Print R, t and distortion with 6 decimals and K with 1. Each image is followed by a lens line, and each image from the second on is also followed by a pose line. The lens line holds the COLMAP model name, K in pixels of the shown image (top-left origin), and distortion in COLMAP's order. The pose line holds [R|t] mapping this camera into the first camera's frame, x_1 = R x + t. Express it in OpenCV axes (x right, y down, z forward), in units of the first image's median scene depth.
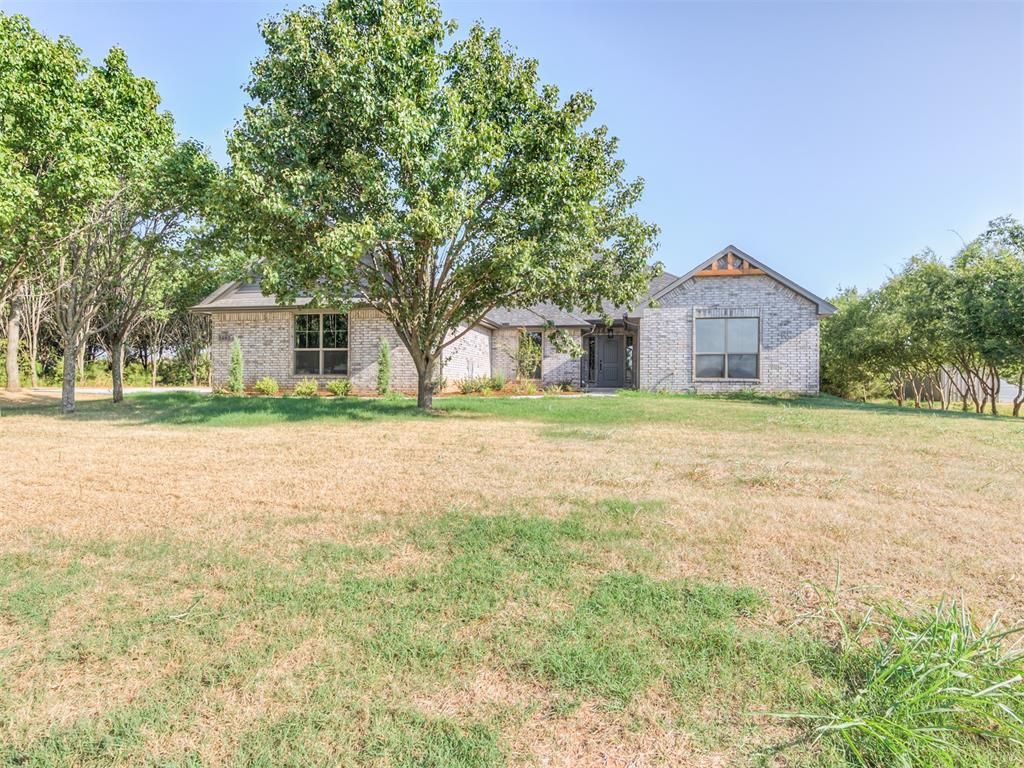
lens RADIAL K [[525.5, 0, 512.8], [0, 525.5, 390.2], [0, 0, 1]] dist [-0.018144, -0.000303]
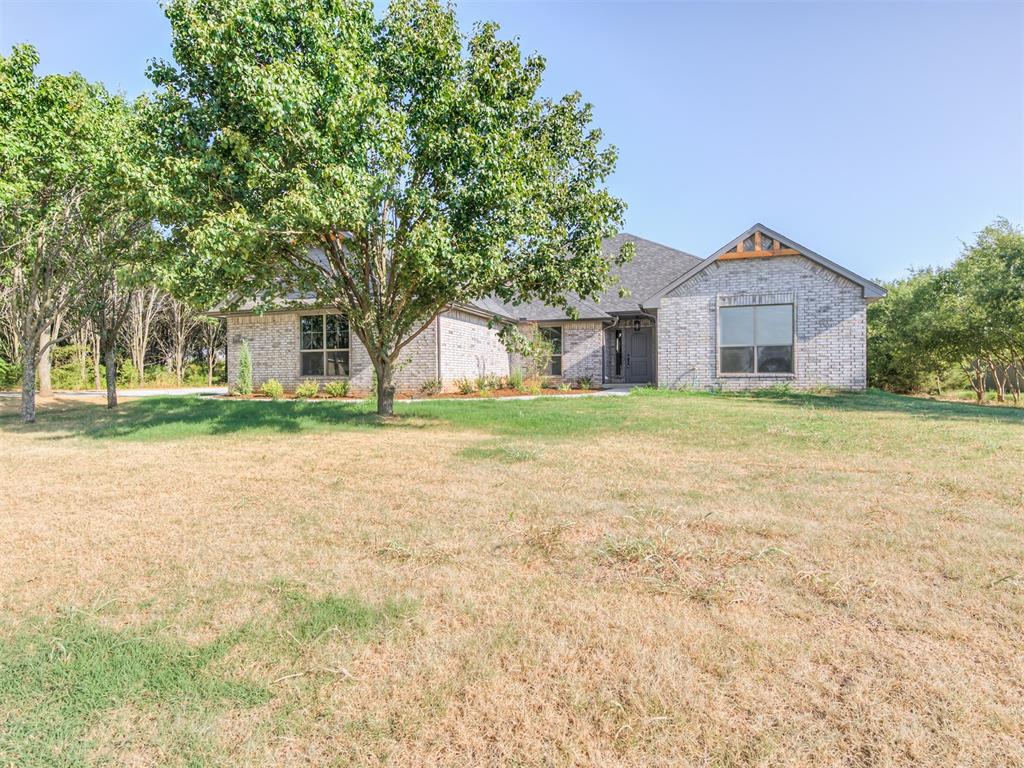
lens RADIAL K [[515.9, 0, 512.0], [0, 515.9, 384.0], [0, 0, 1]] dist [-0.018808, 0.000174]
pose [[0.992480, -0.013150, -0.121698, 0.102444], [0.013398, 0.999909, 0.001224, -0.010944], [0.121671, -0.002845, 0.992566, 0.081979]]
